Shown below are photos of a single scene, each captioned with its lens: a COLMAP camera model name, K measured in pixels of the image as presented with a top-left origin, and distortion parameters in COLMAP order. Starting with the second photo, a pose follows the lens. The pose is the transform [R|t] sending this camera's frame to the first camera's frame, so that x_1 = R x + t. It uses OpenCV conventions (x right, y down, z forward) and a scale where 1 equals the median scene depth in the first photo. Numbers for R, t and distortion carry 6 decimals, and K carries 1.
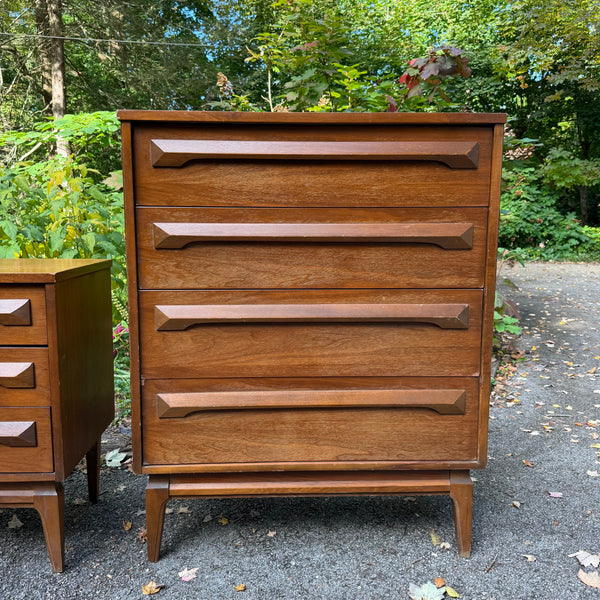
lens RADIAL K [[559.1, 0, 300.0], [0, 559.1, 300.0], [0, 0, 1]] dist [0.141290, -0.272593]
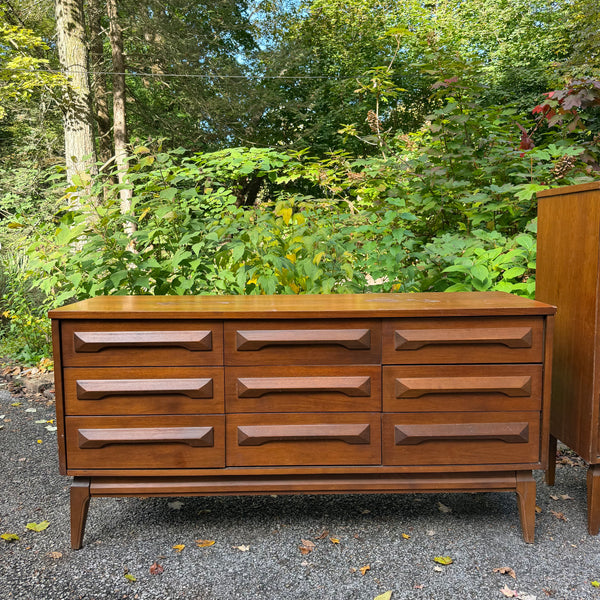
lens RADIAL K [[563.9, 0, 297.1], [0, 563.9, 295.9], [0, 0, 1]] dist [0.075584, -0.122619]
pose [[0.999483, -0.021254, -0.024139, -0.904842], [0.020539, 0.999355, -0.029467, -0.042015], [0.024750, 0.028956, 0.999274, -0.288580]]
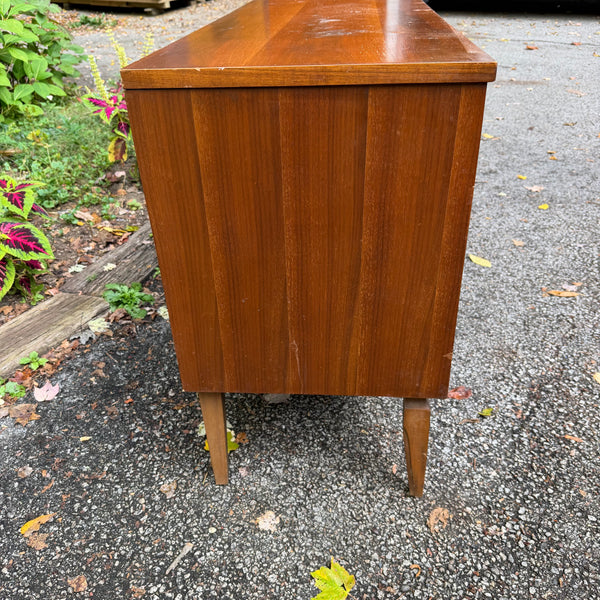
lens RADIAL K [[559.1, 0, 300.0], [0, 559.1, 300.0], [0, 0, 1]] dist [0.141290, -0.272593]
pose [[0.115771, -0.543363, 0.831477, -1.941931], [0.173369, 0.835310, 0.521729, -0.163578], [-0.978029, 0.083751, 0.190907, 0.964048]]
